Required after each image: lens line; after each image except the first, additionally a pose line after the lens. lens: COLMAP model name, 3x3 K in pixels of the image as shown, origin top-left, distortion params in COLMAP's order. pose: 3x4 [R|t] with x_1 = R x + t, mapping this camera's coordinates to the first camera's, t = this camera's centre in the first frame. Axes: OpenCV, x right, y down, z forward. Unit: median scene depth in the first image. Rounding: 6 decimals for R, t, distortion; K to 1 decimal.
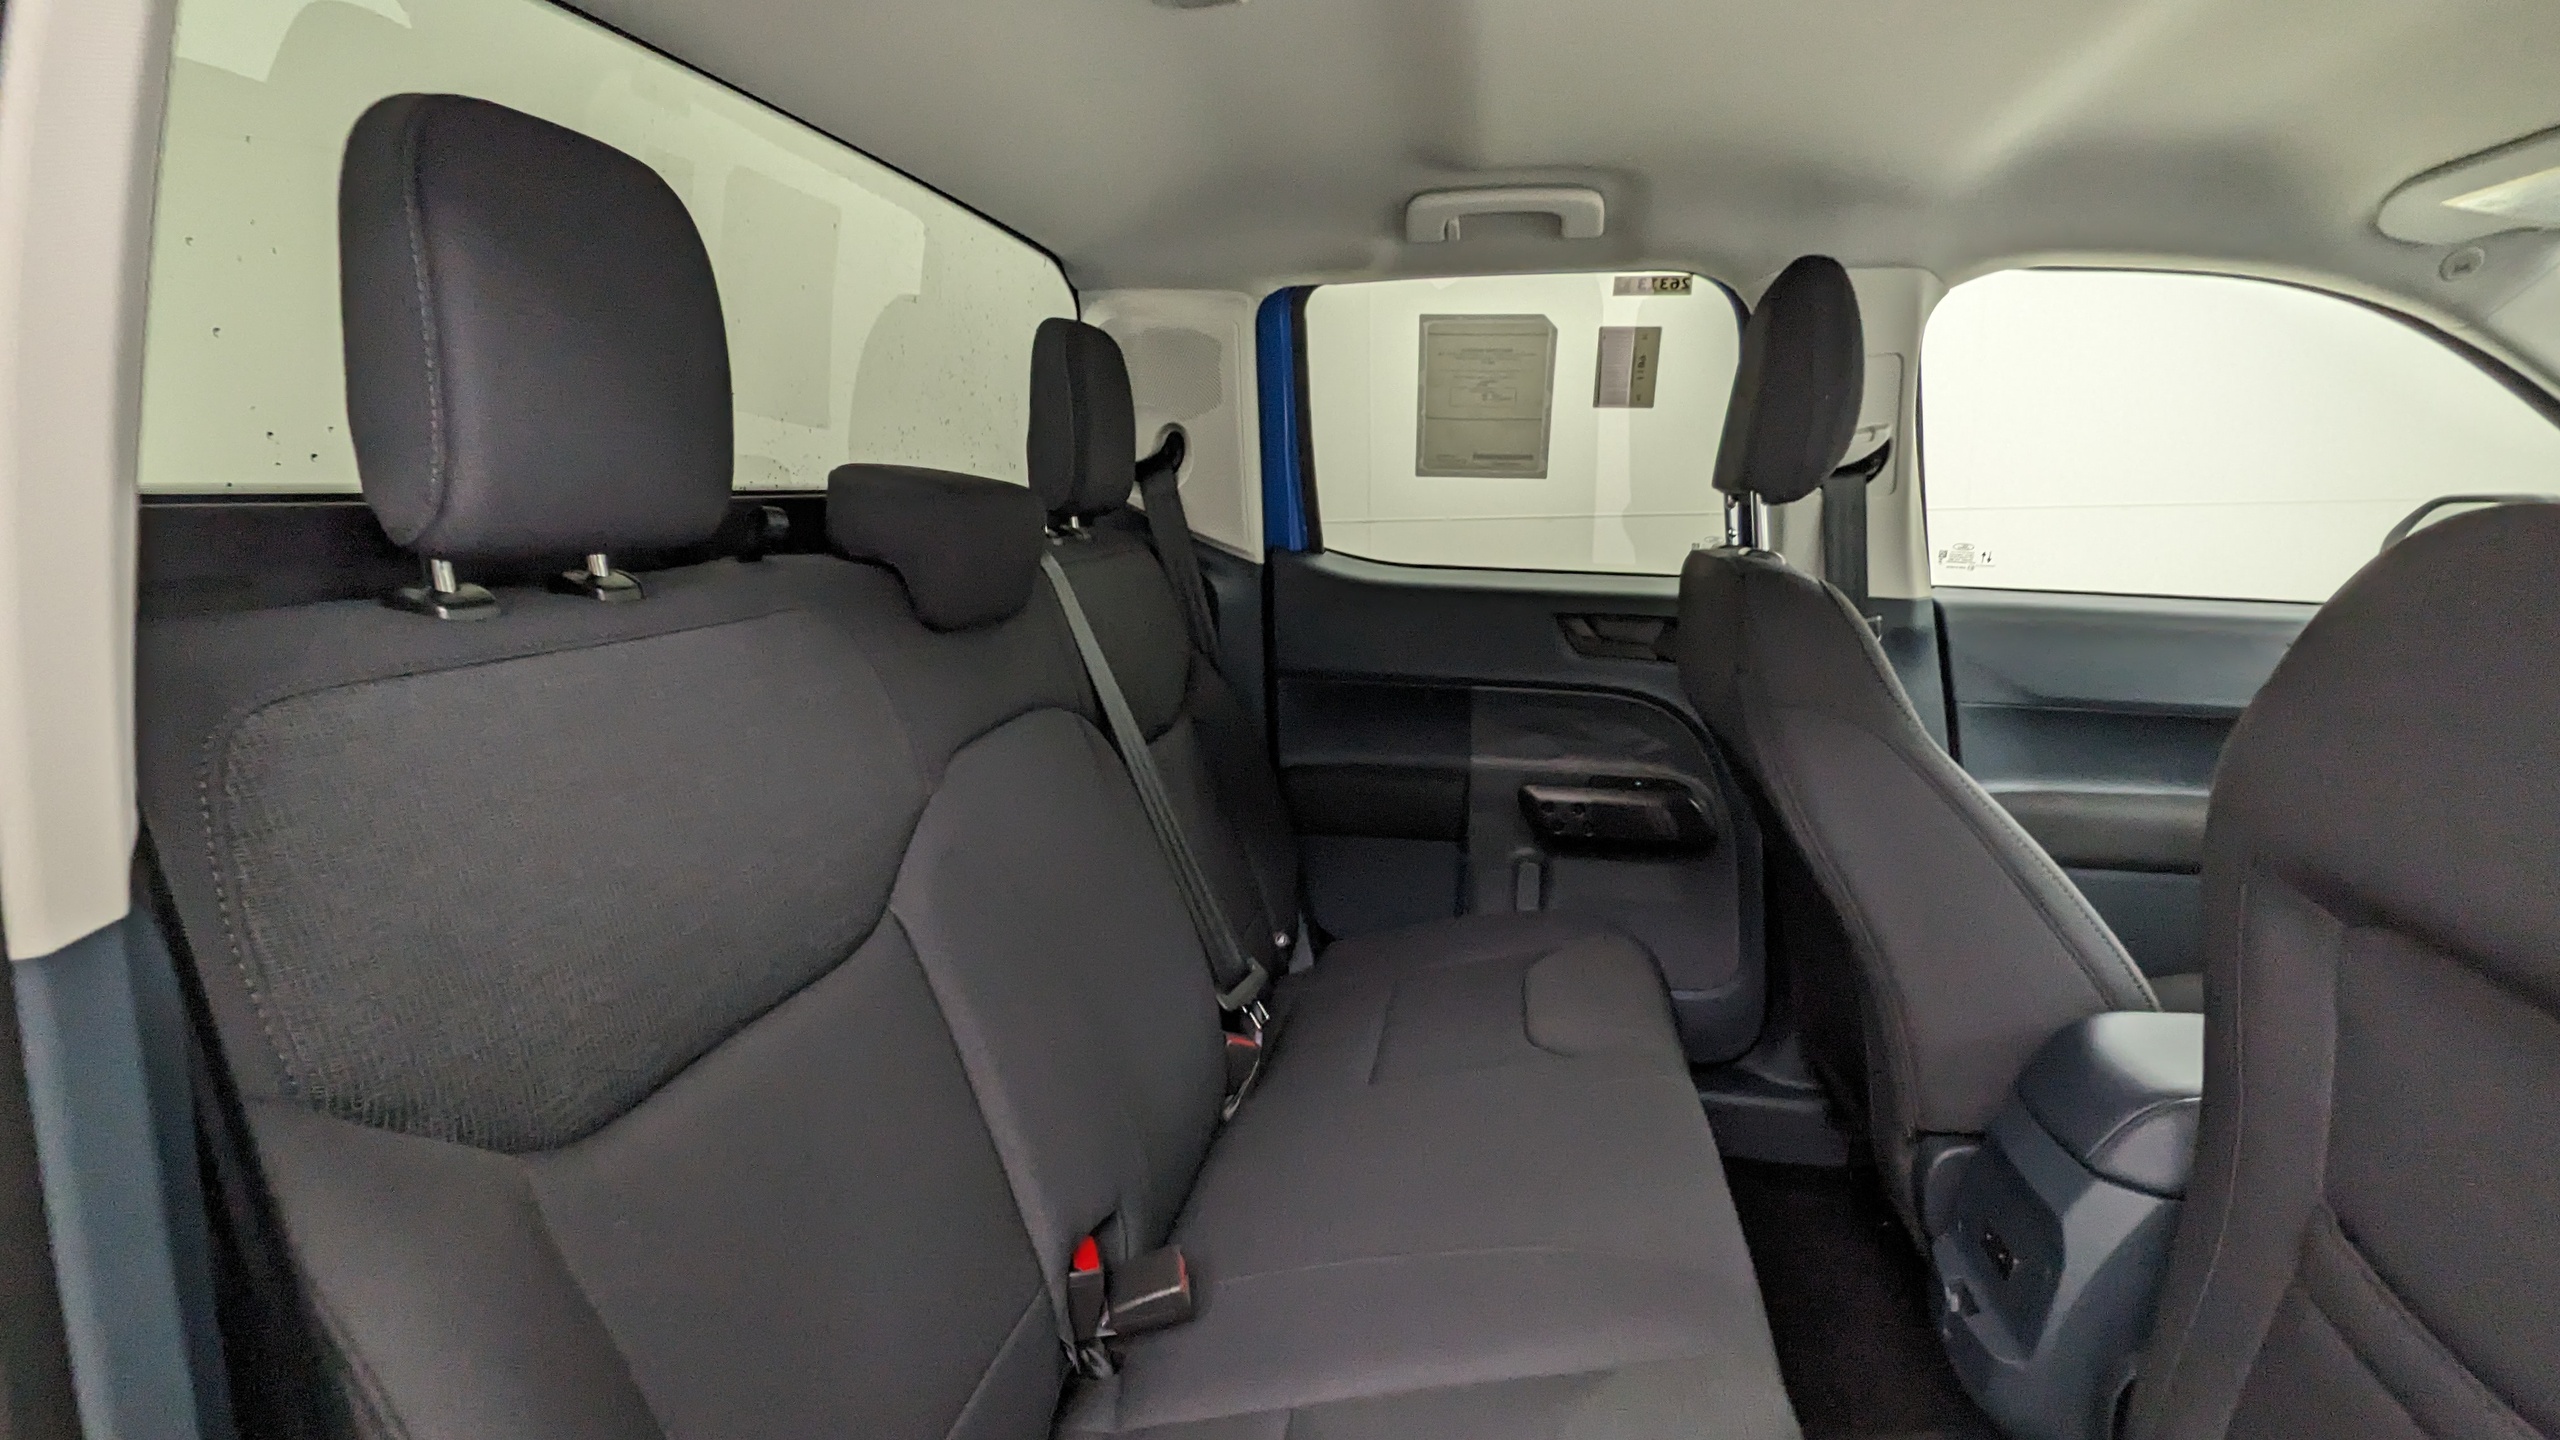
lens RADIAL K [[1209.7, 0, 1296.6], [0, 1209.7, 735.2], [0, 0, 1]] dist [0.000684, -0.003267]
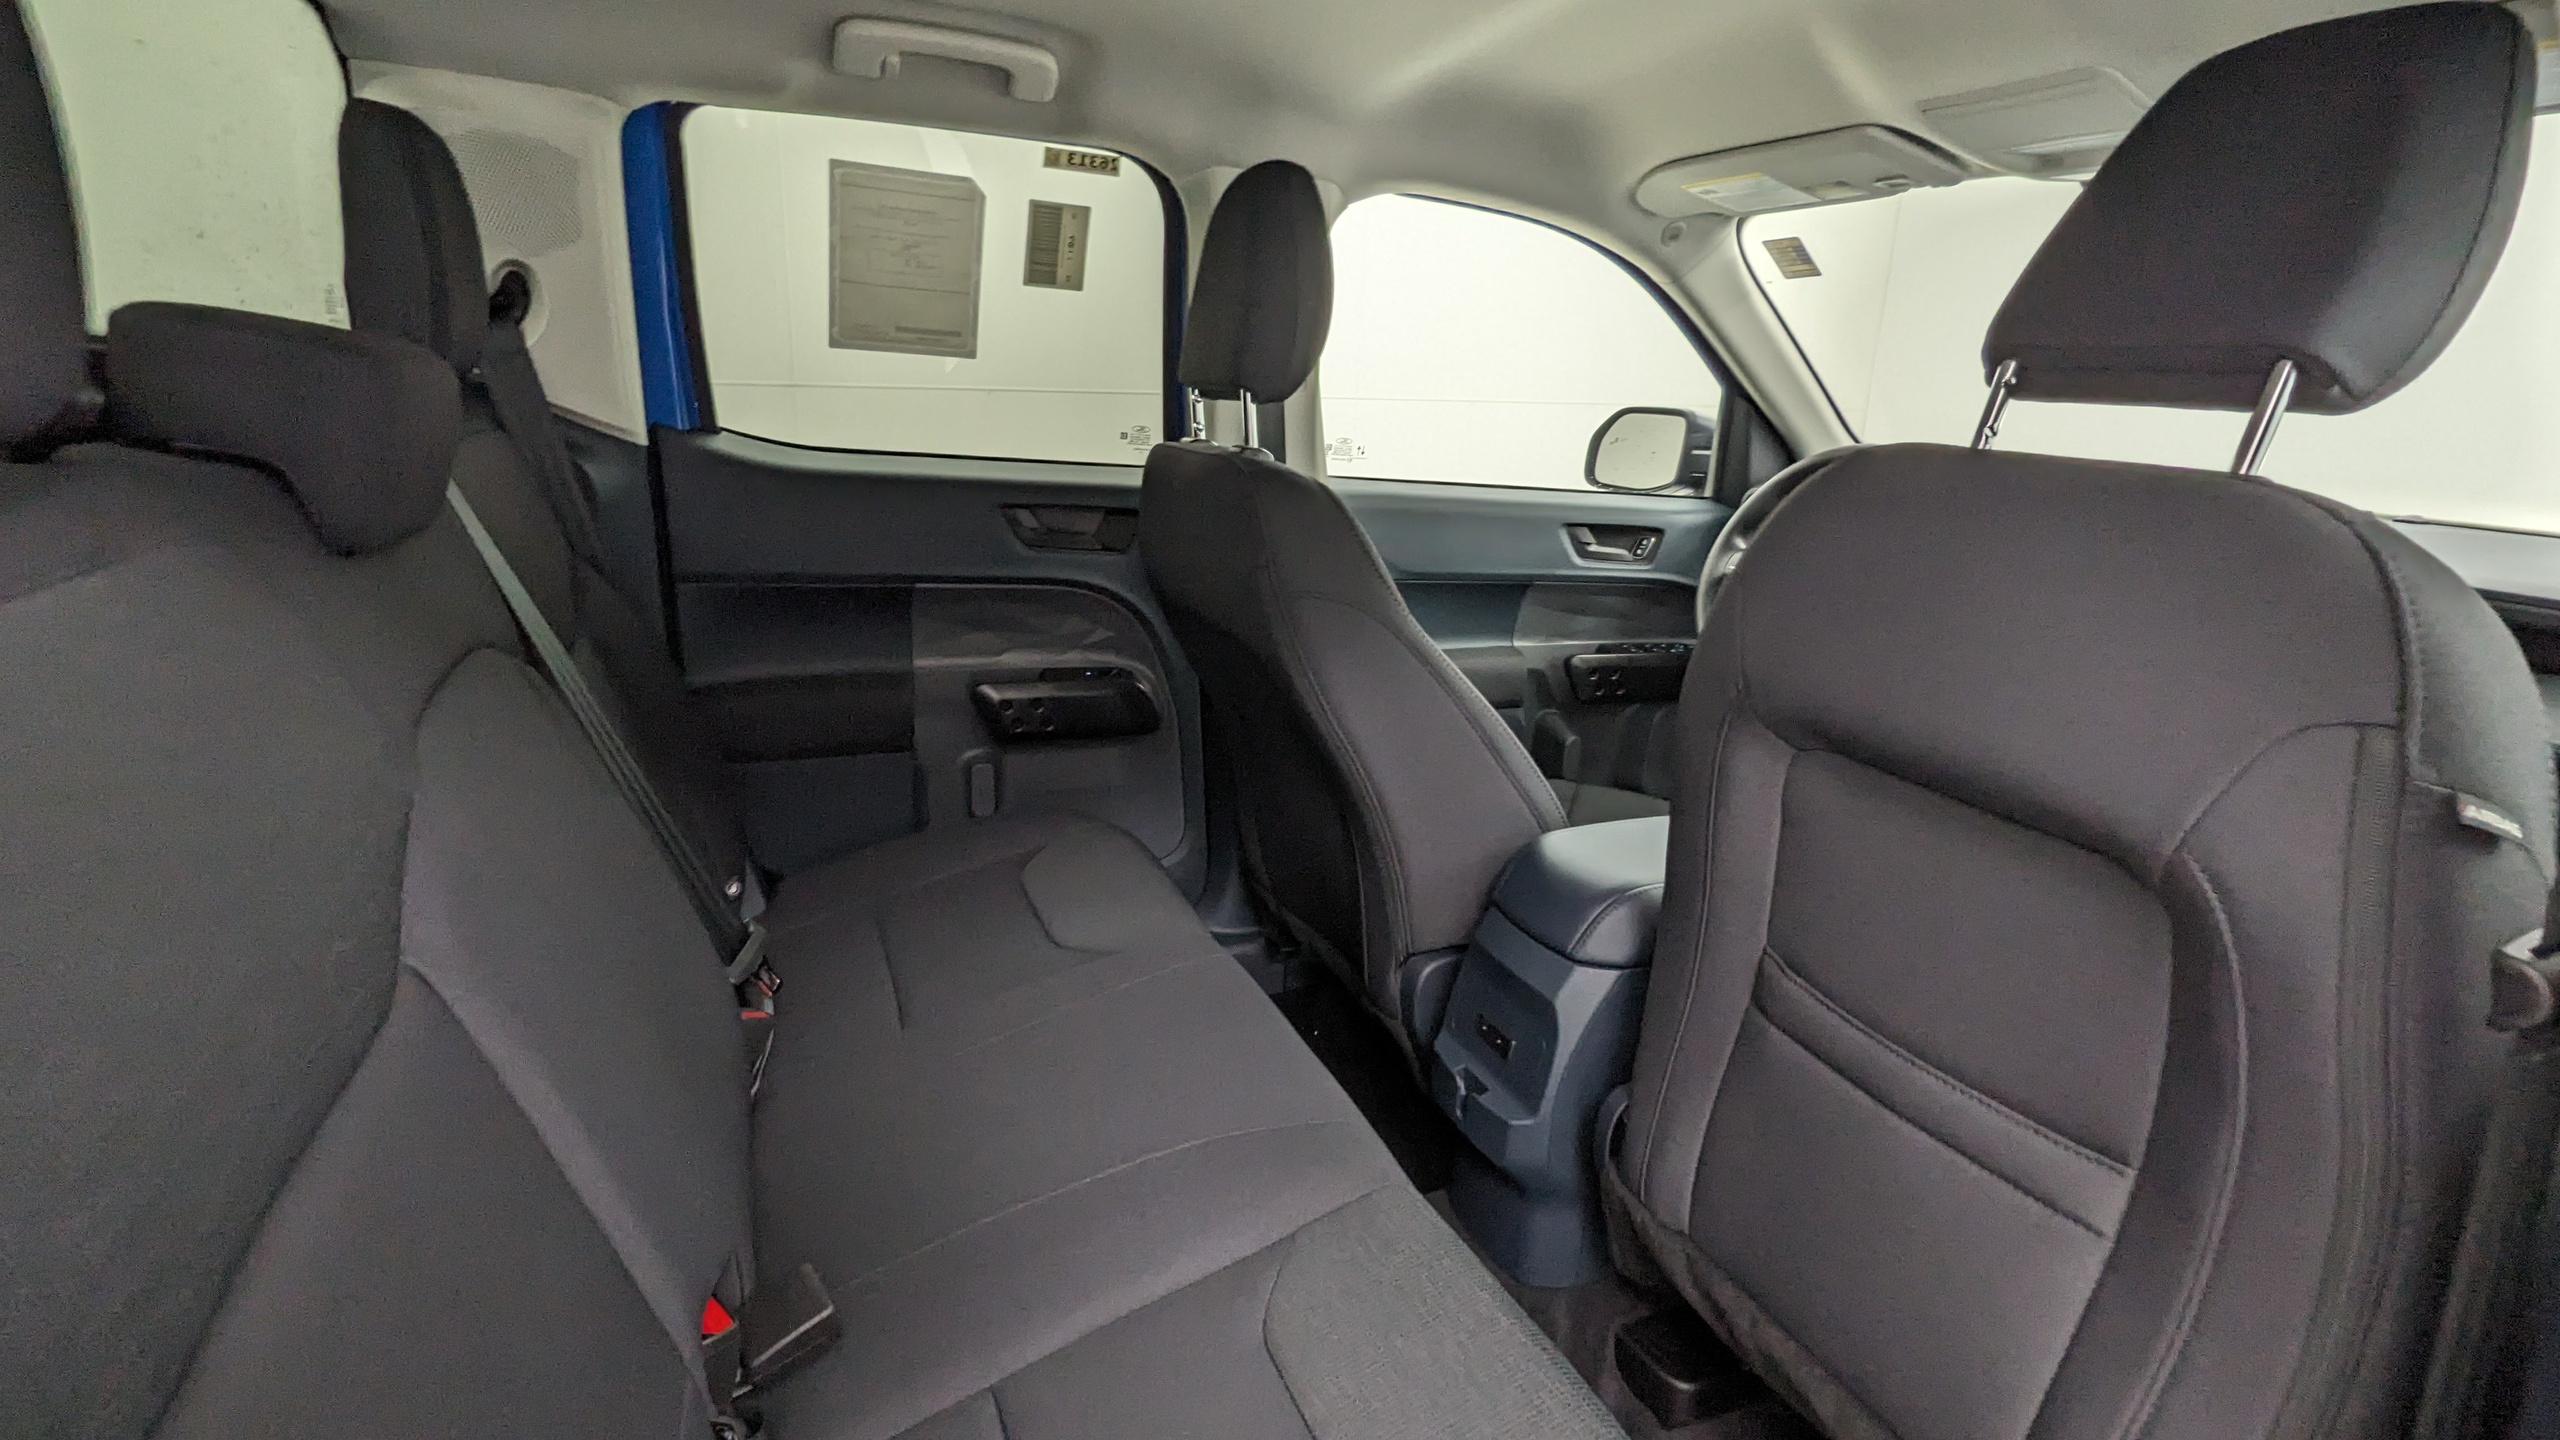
lens RADIAL K [[1209.7, 0, 1284.2], [0, 1209.7, 730.9], [0, 0, 1]] dist [0.000684, -0.003267]
pose [[0.838695, -0.109742, 0.533430, -0.143506], [0.056054, 0.991680, 0.115885, -0.023468], [-0.541709, -0.067291, 0.837868, 0.072116]]
